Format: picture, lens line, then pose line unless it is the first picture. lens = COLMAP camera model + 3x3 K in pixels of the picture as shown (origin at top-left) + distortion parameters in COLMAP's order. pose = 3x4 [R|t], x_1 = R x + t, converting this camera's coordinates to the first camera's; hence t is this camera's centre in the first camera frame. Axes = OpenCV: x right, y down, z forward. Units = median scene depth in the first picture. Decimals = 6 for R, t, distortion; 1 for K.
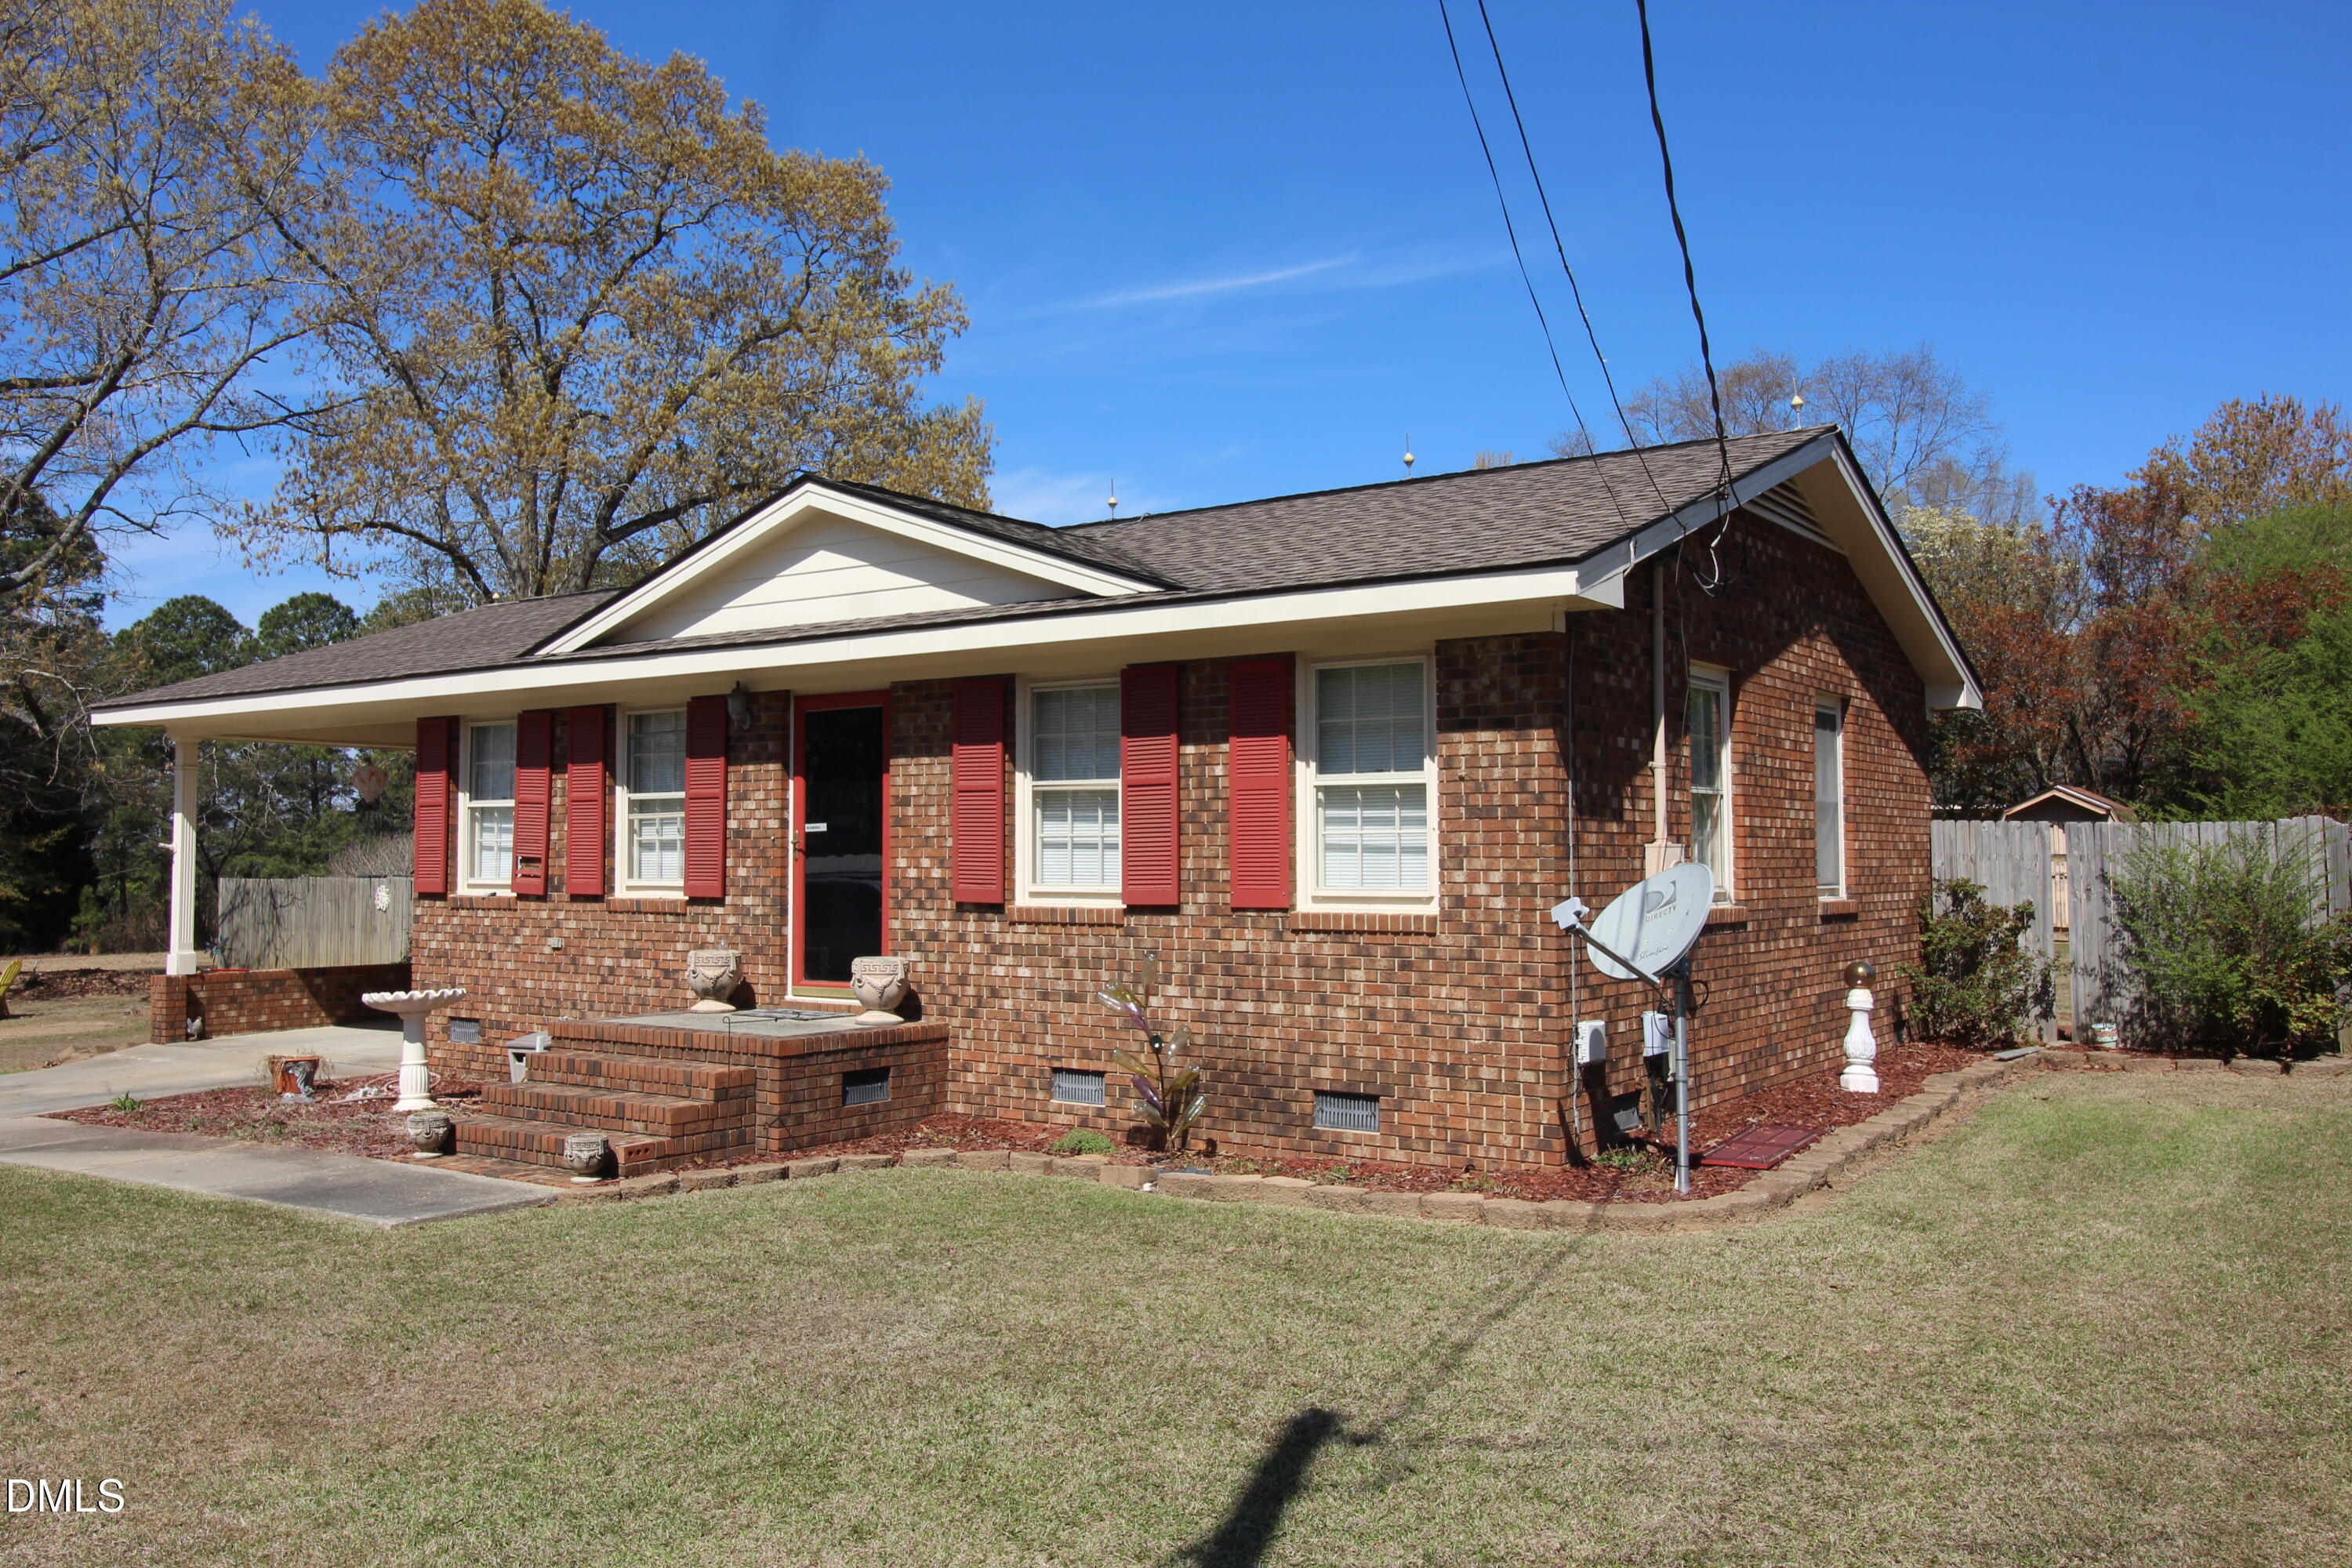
lens RADIAL K [[1883.1, 0, 1172.4], [0, 1883.1, 783.7], [0, 0, 1]] dist [0.027058, -0.004738]
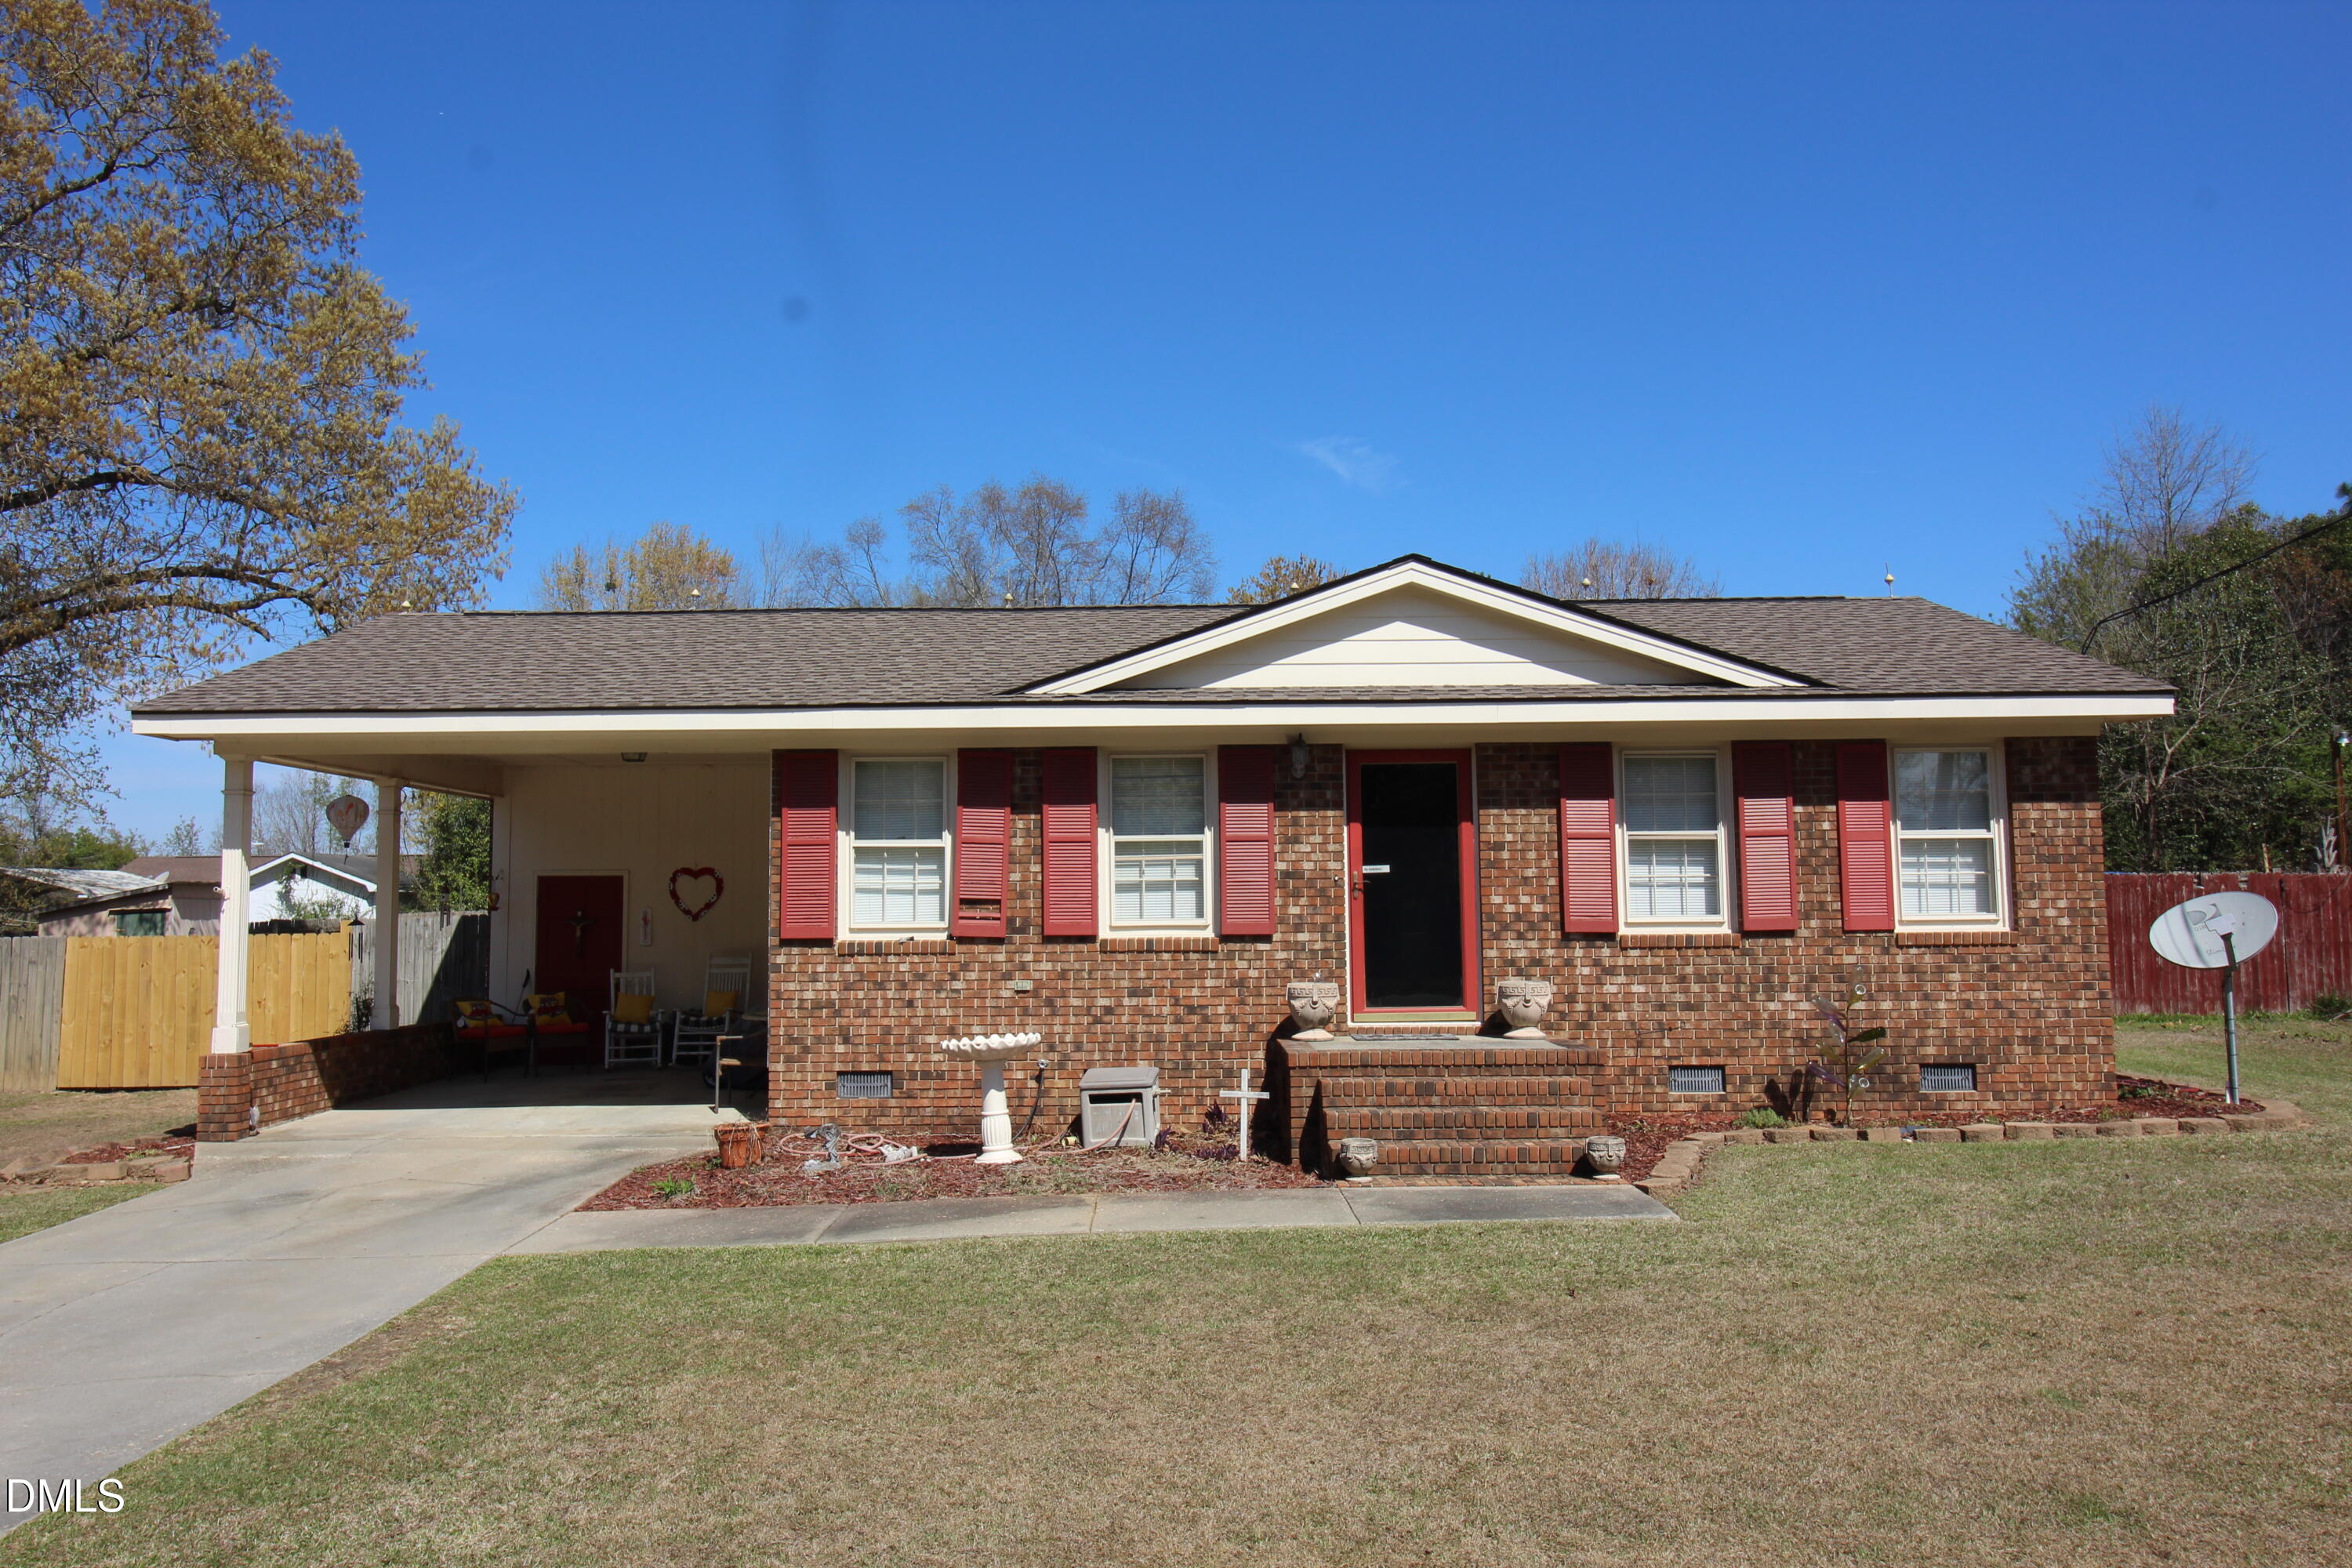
lens RADIAL K [[1766.7, 0, 1177.5], [0, 1766.7, 777.0], [0, 0, 1]] dist [0.009910, -0.007578]
pose [[0.811334, 0.036323, 0.583453, -0.981700], [-0.014155, 0.998996, -0.042510, 0.016453], [-0.584411, 0.026231, 0.811033, 0.246390]]
